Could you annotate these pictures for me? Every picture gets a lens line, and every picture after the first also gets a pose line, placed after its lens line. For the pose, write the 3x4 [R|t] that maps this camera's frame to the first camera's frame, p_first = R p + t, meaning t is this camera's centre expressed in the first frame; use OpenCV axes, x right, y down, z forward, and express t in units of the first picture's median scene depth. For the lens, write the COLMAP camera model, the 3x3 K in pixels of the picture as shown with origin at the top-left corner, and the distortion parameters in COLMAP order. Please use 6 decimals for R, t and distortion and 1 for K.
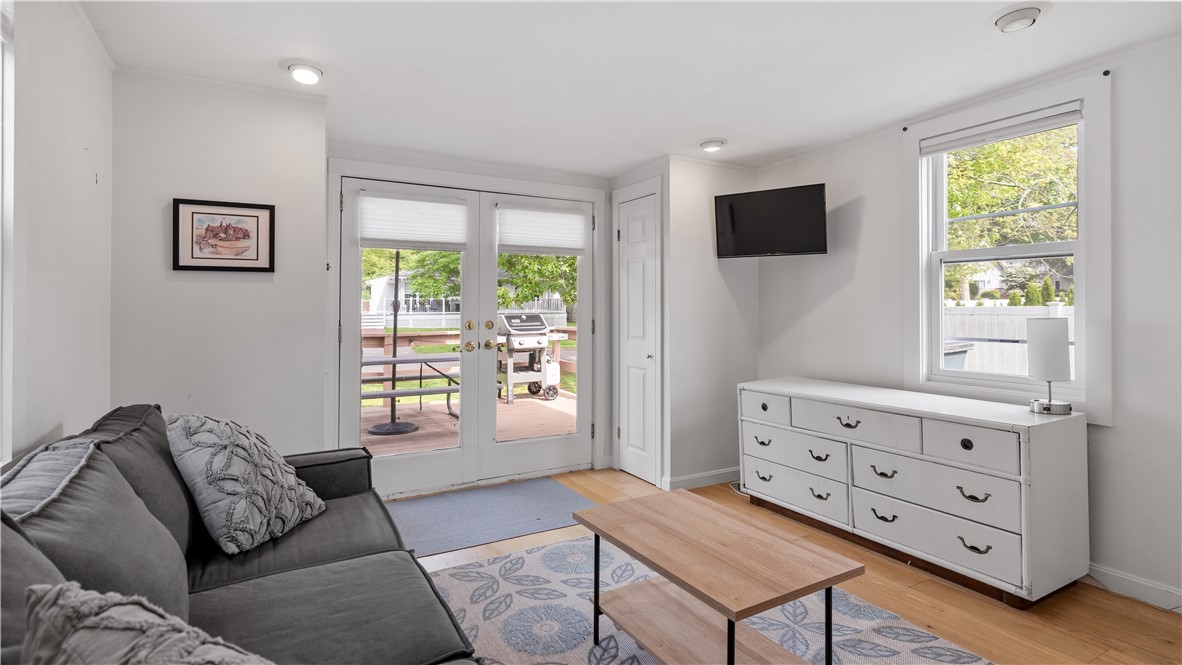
lens RADIAL K [[578.2, 0, 571.5], [0, 578.2, 306.7], [0, 0, 1]] dist [-0.000003, 0.001816]
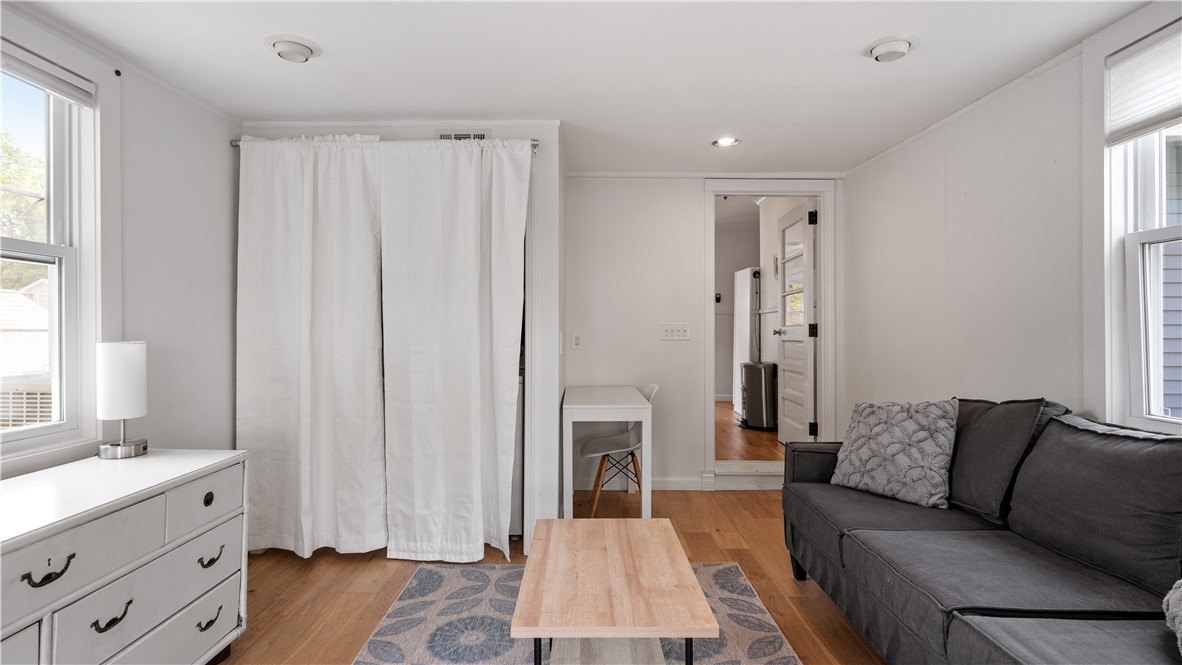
lens RADIAL K [[578.2, 0, 587.3], [0, 578.2, 329.8], [0, 0, 1]] dist [-0.000003, 0.001816]
pose [[-0.884747, 0.001432, 0.466070, -0.109995], [-0.000366, 0.999993, -0.003768, 0.003777], [-0.466072, -0.003505, -0.884740, 1.025841]]
